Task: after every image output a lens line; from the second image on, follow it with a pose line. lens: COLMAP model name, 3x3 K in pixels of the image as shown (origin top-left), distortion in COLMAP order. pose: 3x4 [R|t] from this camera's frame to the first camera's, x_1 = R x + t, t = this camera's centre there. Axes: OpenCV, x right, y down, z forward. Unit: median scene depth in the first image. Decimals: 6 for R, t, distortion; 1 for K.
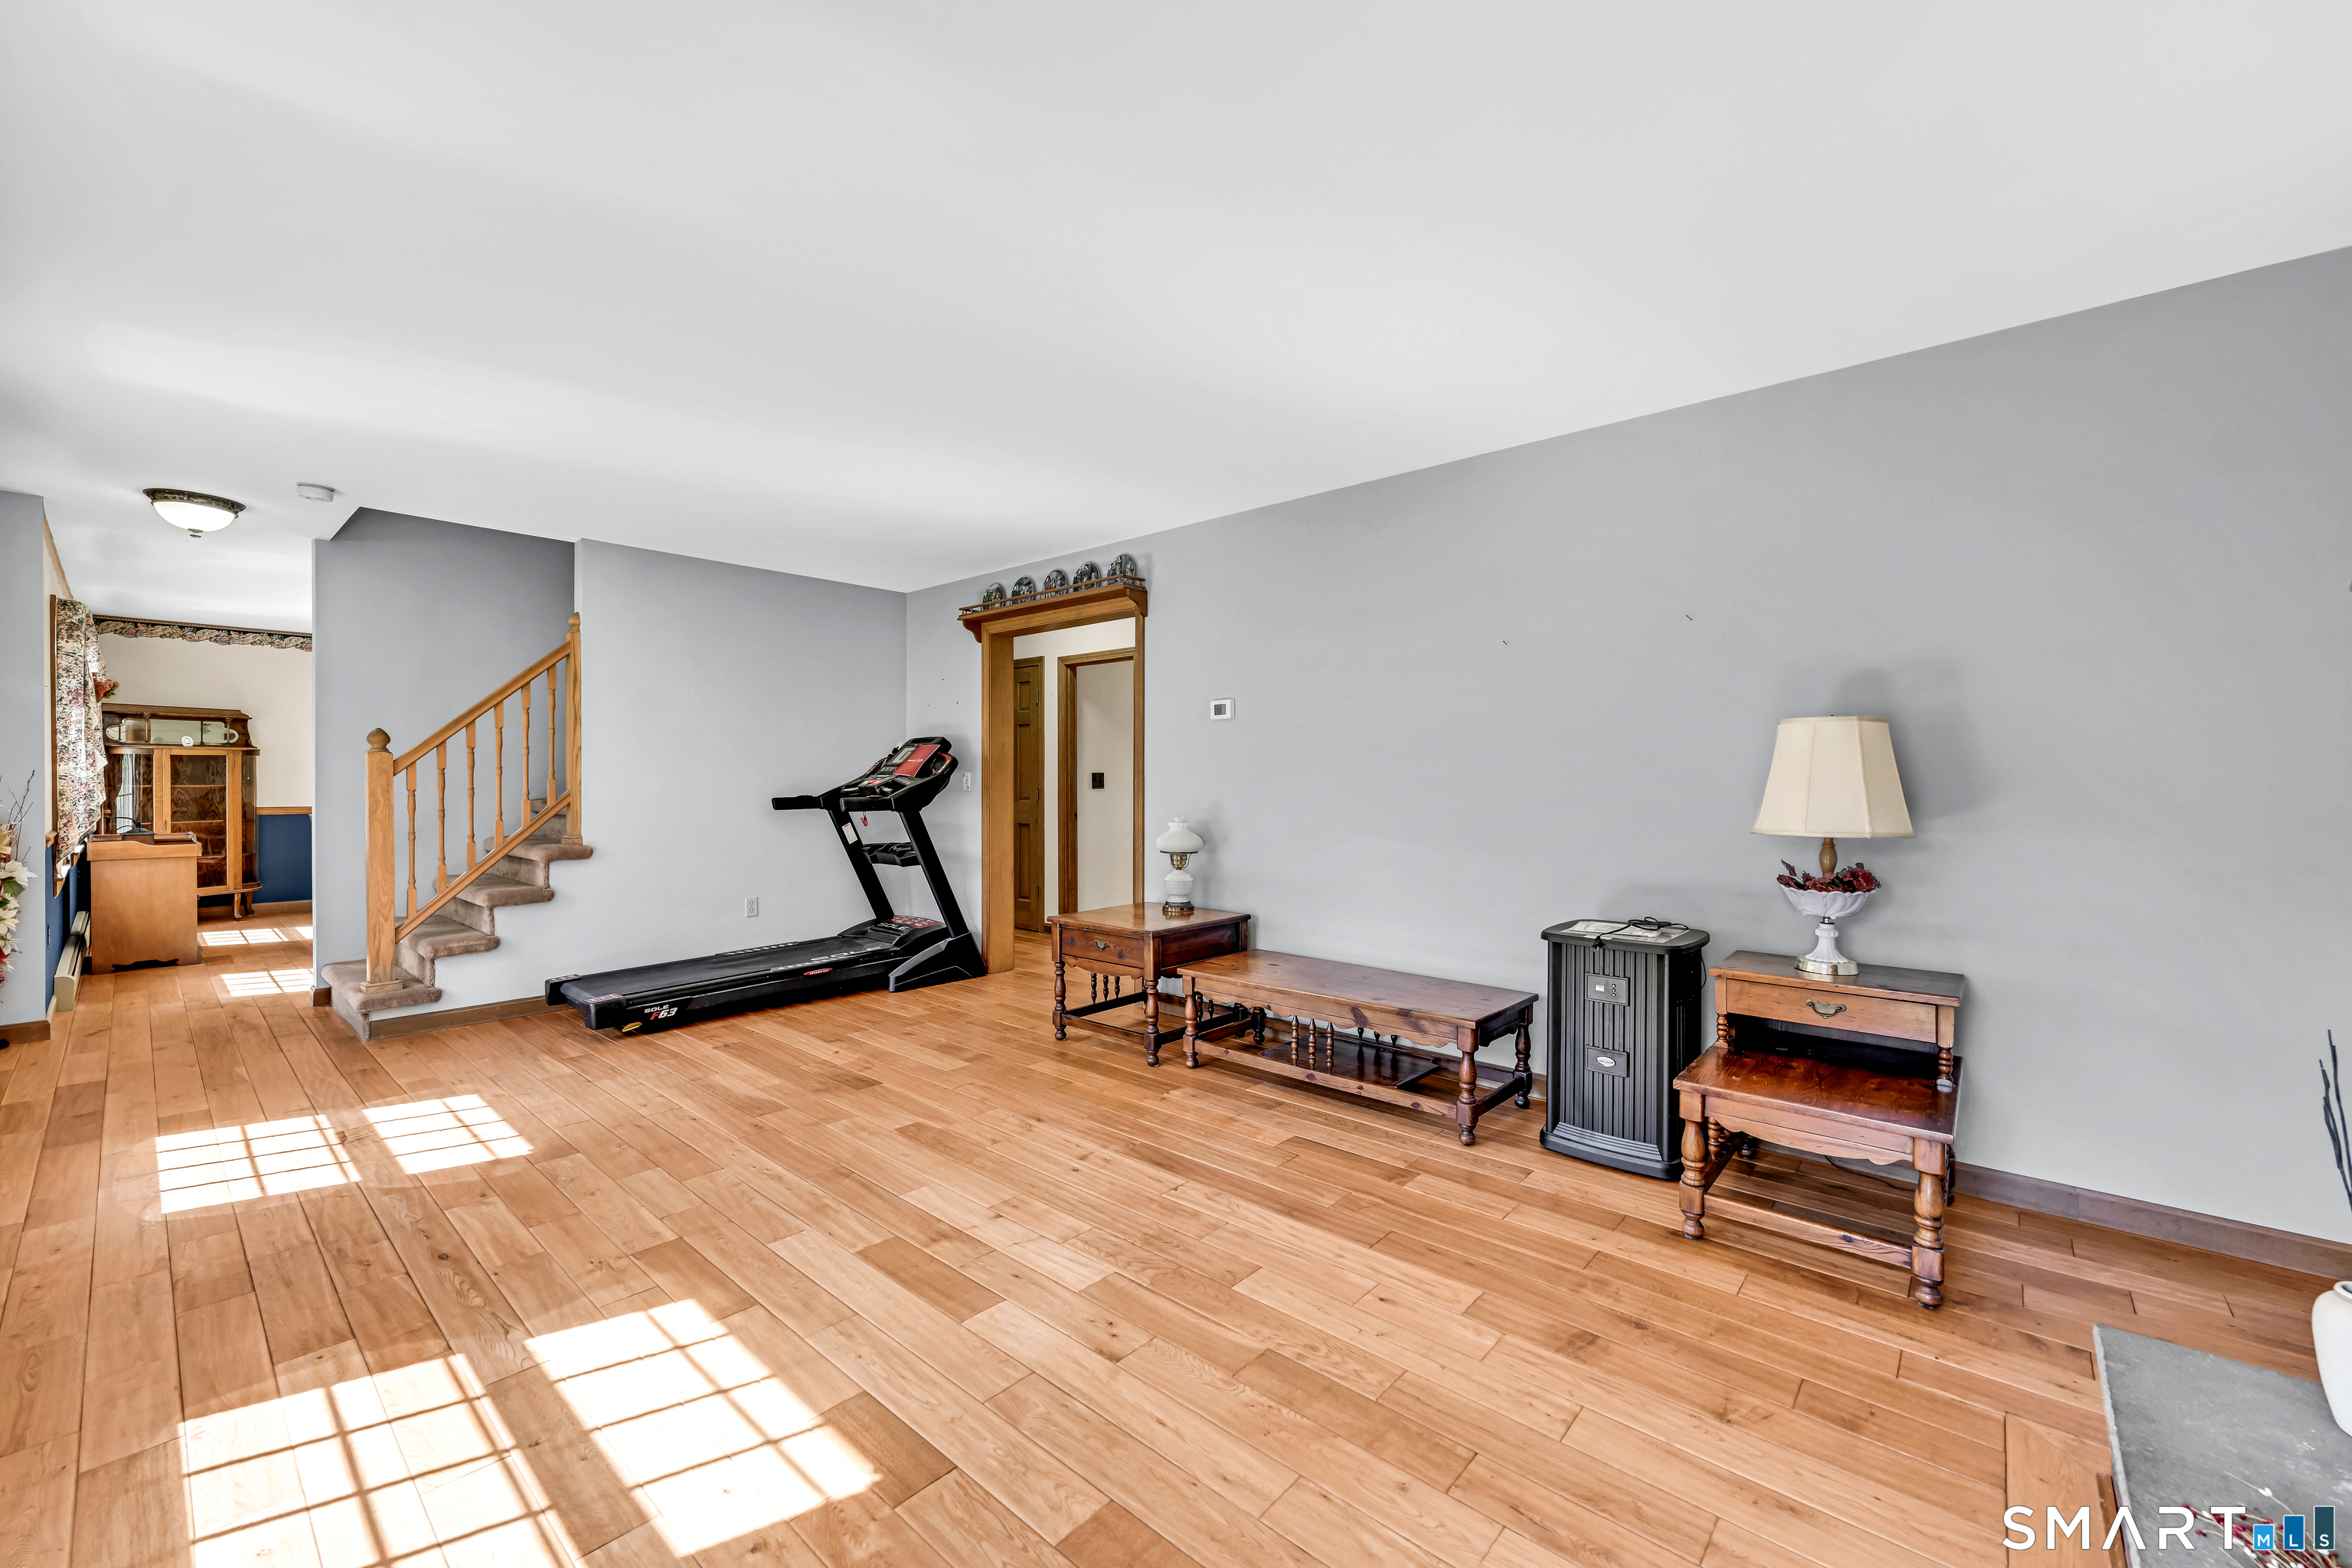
lens RADIAL K [[937.8, 0, 1183.5], [0, 937.8, 778.0], [0, 0, 1]] dist [-0.000785, 0.000008]
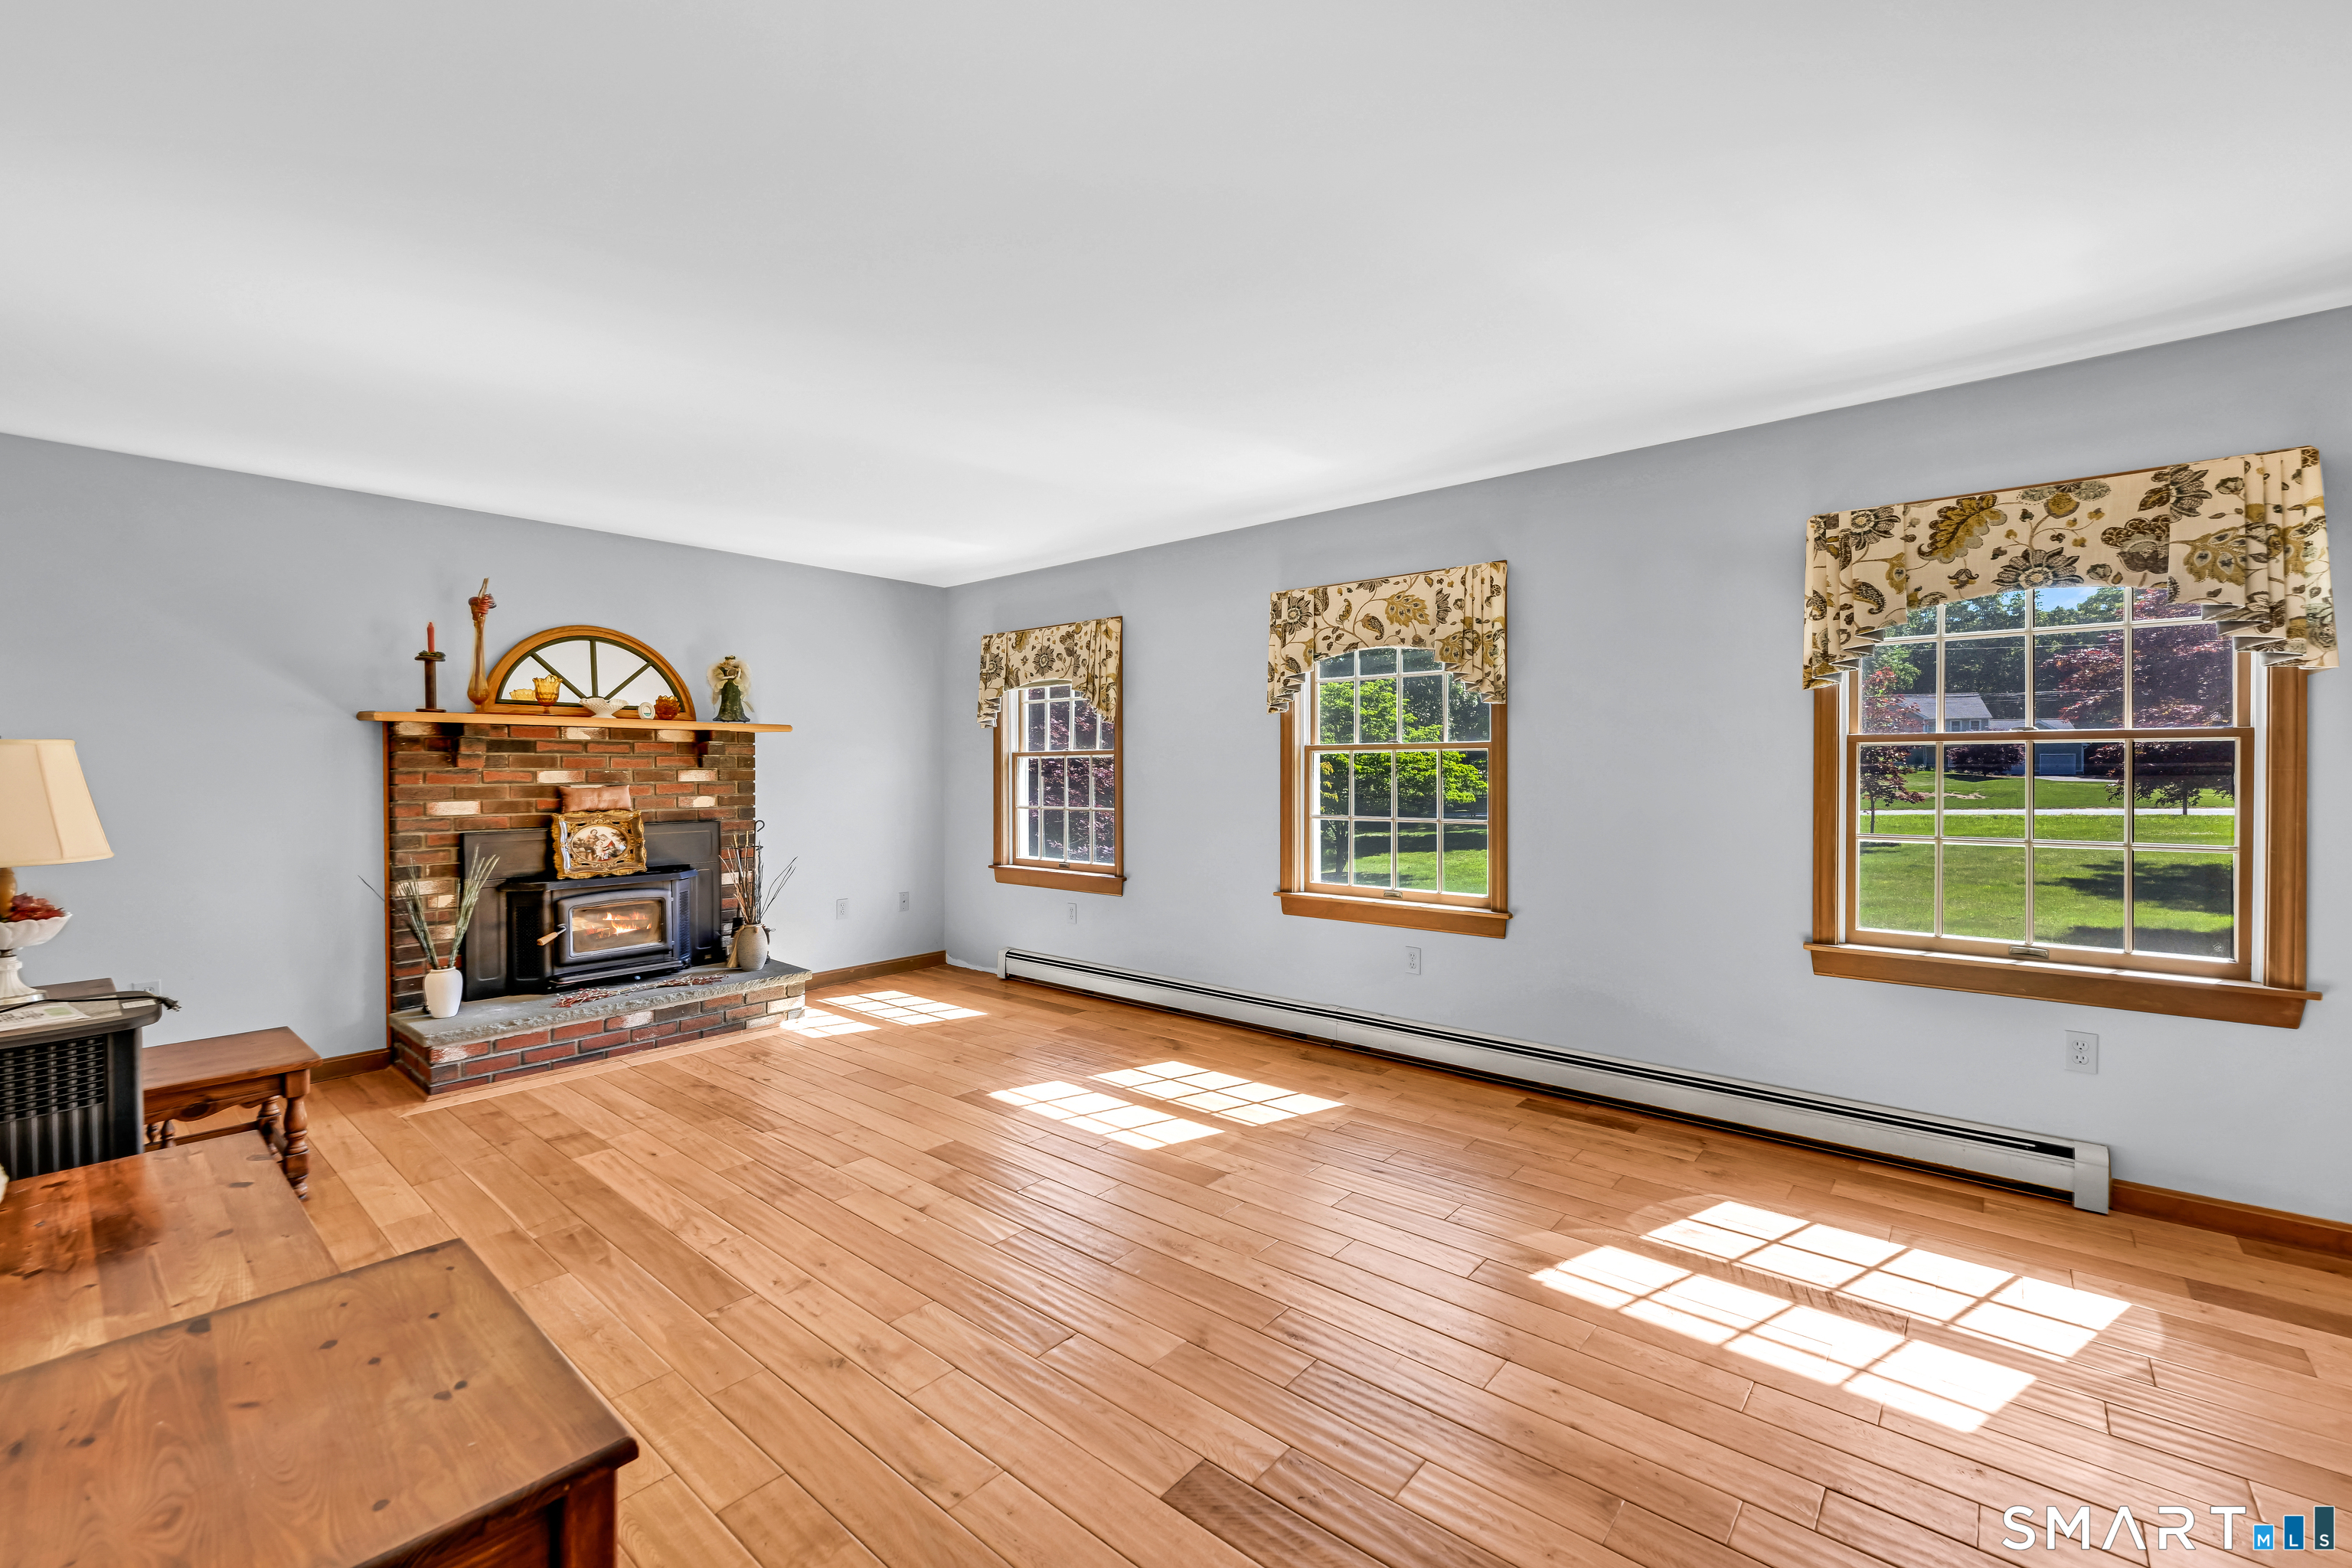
lens RADIAL K [[937.8, 0, 1183.5], [0, 937.8, 778.0], [0, 0, 1]] dist [-0.000785, 0.000008]
pose [[-0.999132, 0.000655, -0.041659, -0.562410], [-0.000002, 0.999876, 0.015779, -0.032950], [0.041664, 0.015765, -0.999007, 2.596603]]
